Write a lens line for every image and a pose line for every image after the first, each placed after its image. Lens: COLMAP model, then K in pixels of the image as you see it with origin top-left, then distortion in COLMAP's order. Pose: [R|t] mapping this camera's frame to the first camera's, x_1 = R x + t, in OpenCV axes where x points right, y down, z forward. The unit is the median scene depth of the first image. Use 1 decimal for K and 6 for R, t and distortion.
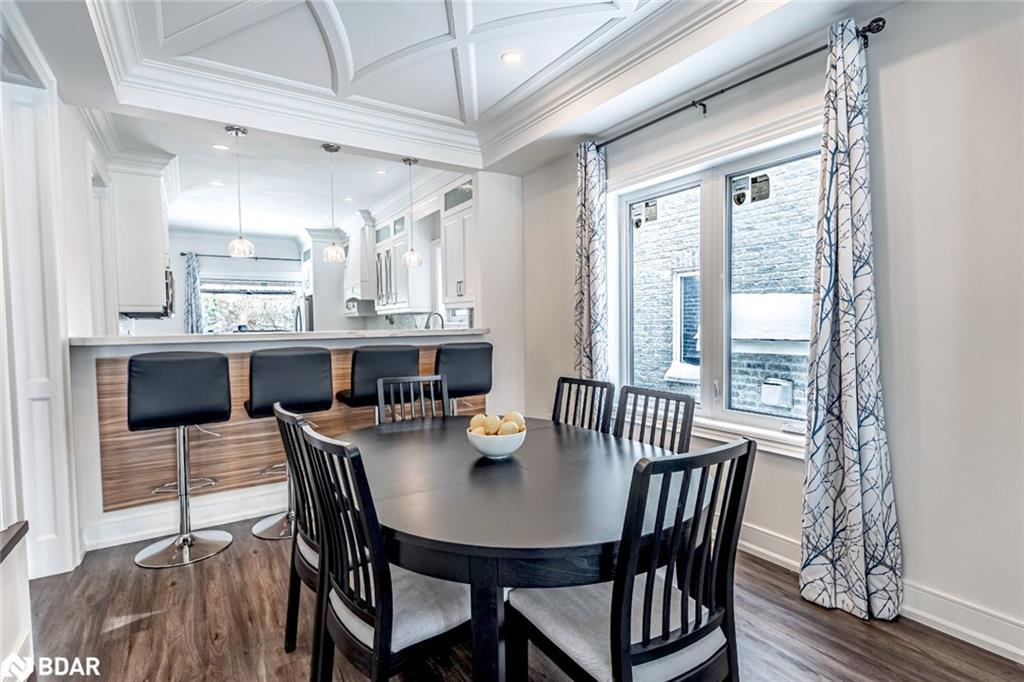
lens RADIAL K [[470.0, 0, 507.8], [0, 470.0, 344.6], [0, 0, 1]] dist [-0.001920, 0.000003]
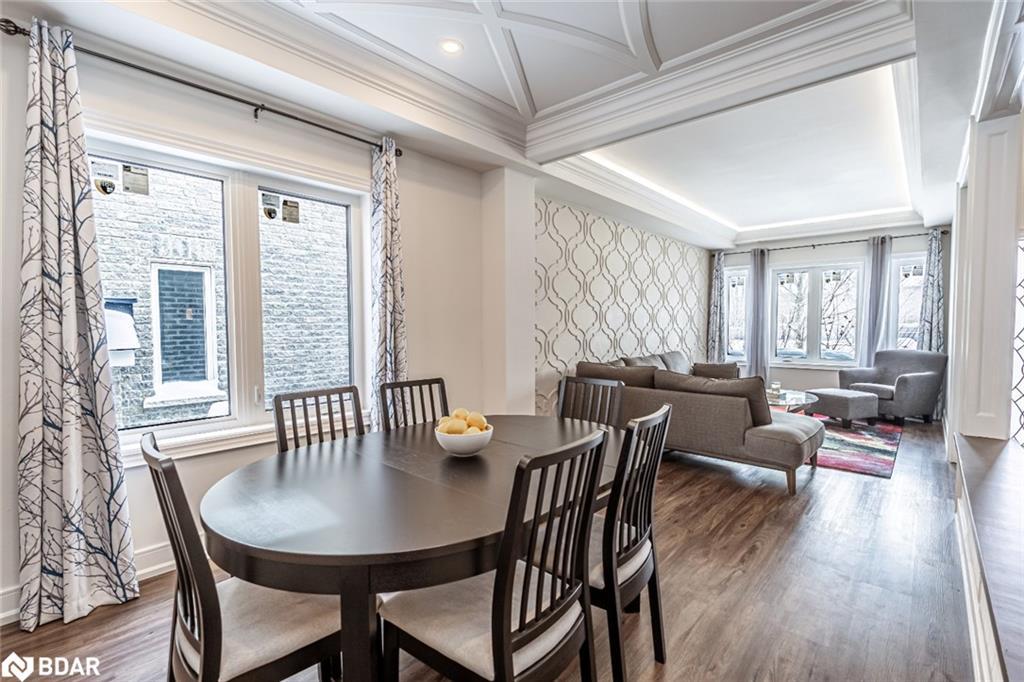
lens RADIAL K [[461.4, 0, 512.0], [0, 461.4, 341.0], [0, 0, 1]] dist [-0.022895, 0.000077]
pose [[-0.247768, -0.019496, 0.968623, -0.526603], [0.050417, 0.998183, 0.032987, -0.021731], [-0.967507, 0.057009, -0.246335, 0.593786]]
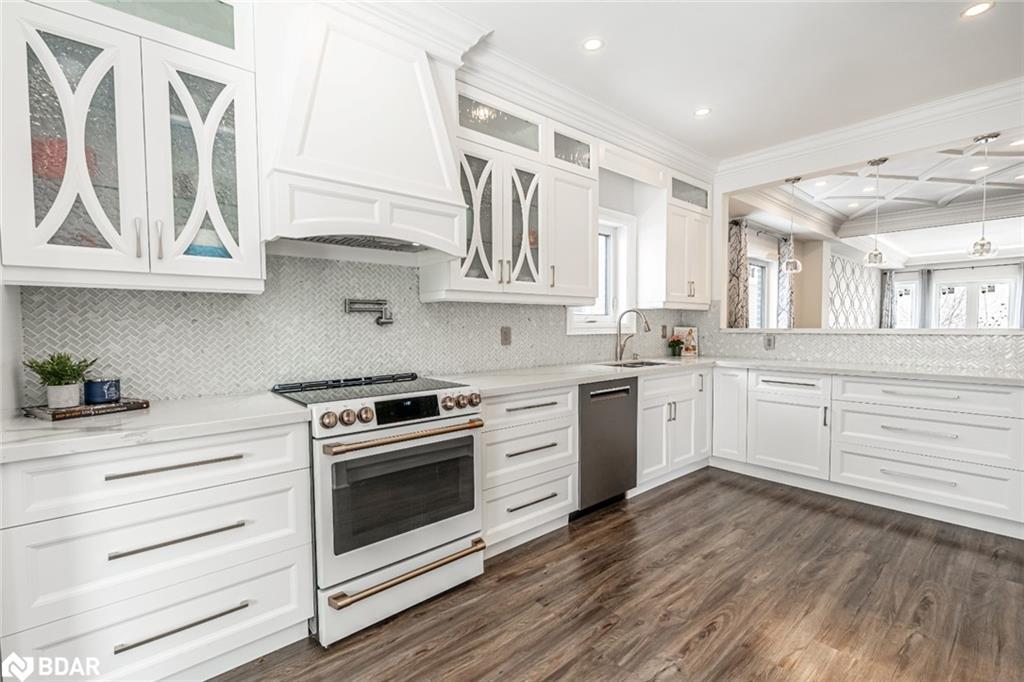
lens RADIAL K [[450.8, 0, 511.5], [0, 450.8, 345.1], [0, 0, 1]] dist [-0.001279, -0.000031]
pose [[-0.120811, -0.026176, 0.992330, -1.337146], [0.053164, 0.998047, 0.032799, -0.073365], [-0.991251, 0.056719, -0.119183, 2.017854]]
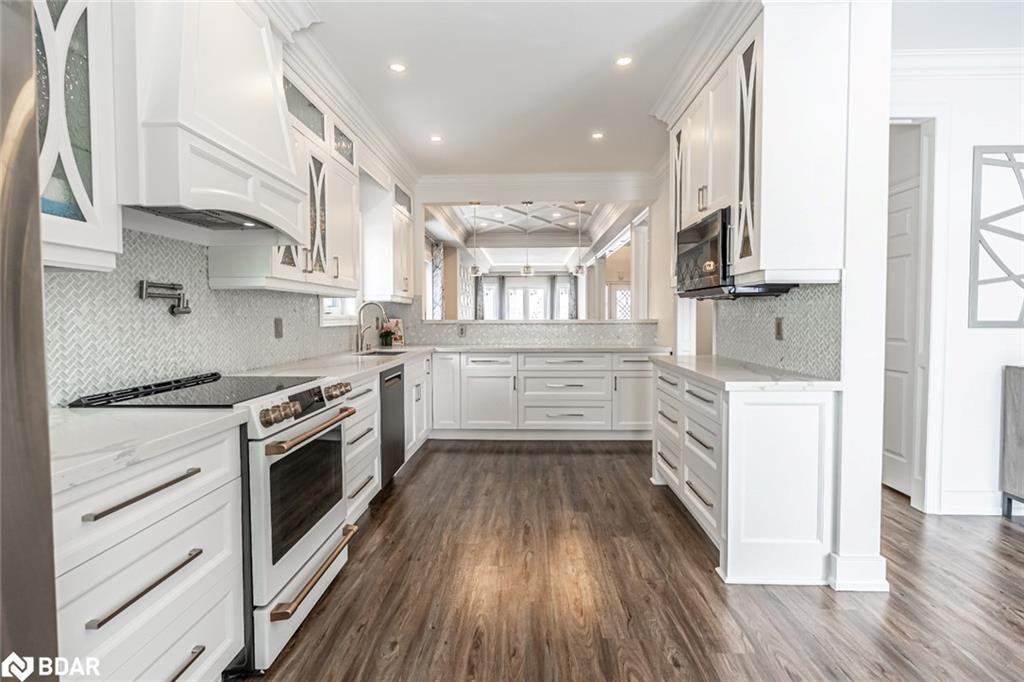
lens RADIAL K [[495.9, 0, 509.1], [0, 495.9, 332.8], [0, 0, 1]] dist [-0.000342, -0.000047]
pose [[-0.808325, -0.001482, 0.588735, -1.313861], [0.042173, 0.997282, 0.060412, -0.091749], [-0.587225, 0.073661, -0.806065, 2.428438]]
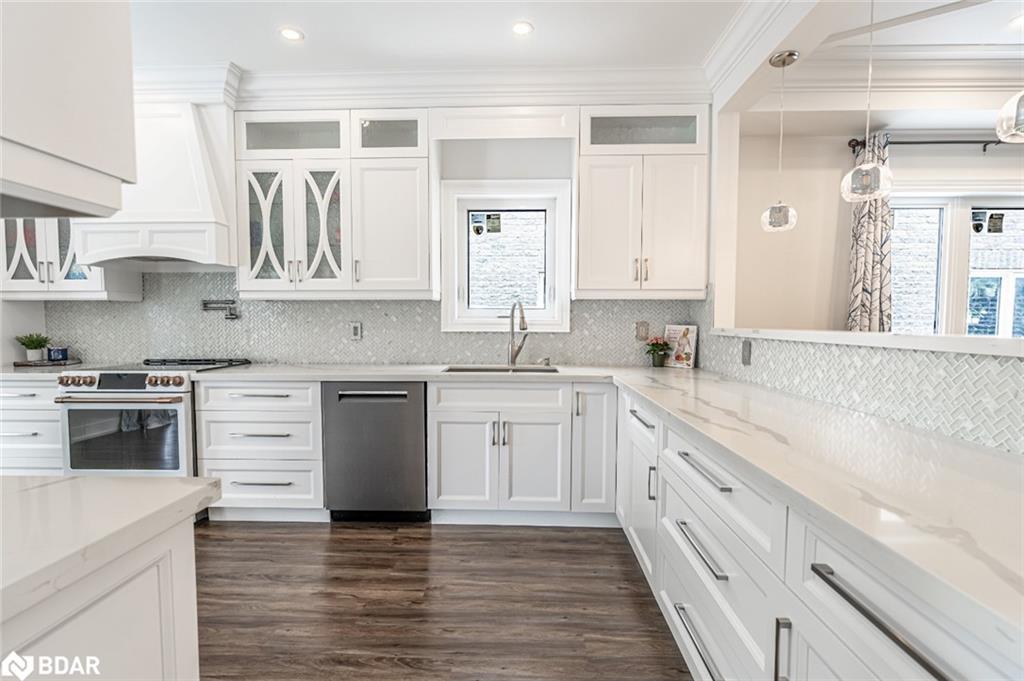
lens RADIAL K [[470.0, 0, 507.8], [0, 470.0, 344.1], [0, 0, 1]] dist [-0.001920, 0.000003]
pose [[0.578744, -0.024956, 0.815128, -1.030148], [0.027286, 0.999565, 0.011229, -0.035682], [-0.815053, 0.015743, 0.579173, 1.046549]]
